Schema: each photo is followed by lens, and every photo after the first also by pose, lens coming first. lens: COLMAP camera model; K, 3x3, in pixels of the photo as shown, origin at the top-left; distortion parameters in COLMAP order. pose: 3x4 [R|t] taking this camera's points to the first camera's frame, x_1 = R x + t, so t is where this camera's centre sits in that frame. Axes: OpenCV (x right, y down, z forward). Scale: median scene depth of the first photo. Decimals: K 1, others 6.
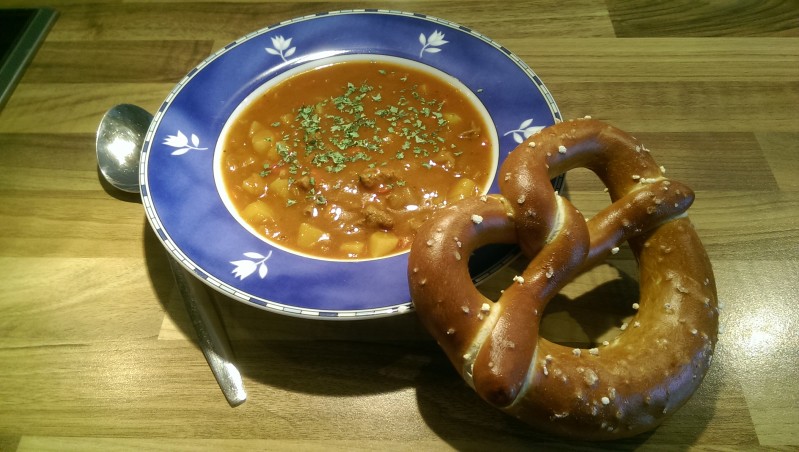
lens RADIAL K [[589.9, 0, 399.7], [0, 589.9, 226.7], [0, 0, 1]] dist [-0.015488, -0.007045]
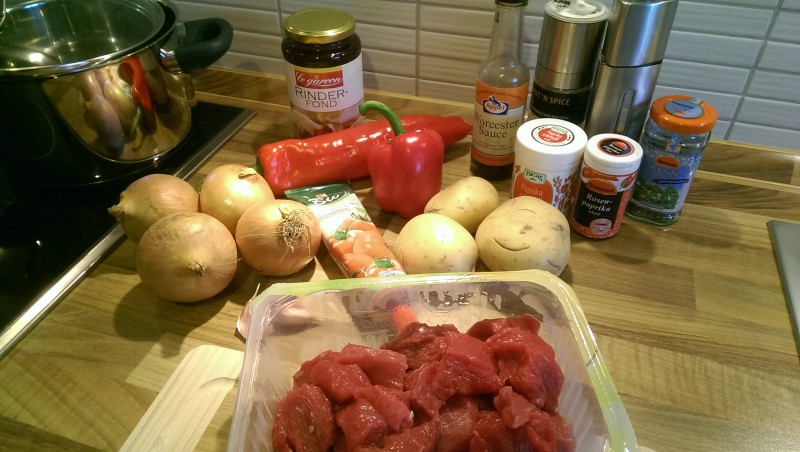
lens RADIAL K [[590.7, 0, 400.7], [0, 590.7, 225.7], [0, 0, 1]] dist [-0.015488, -0.007045]
pose [[0.954455, 0.195122, -0.225705, 0.212805], [-0.242689, 0.947779, -0.206921, 0.164177], [0.173544, 0.252273, 0.951967, -0.383324]]
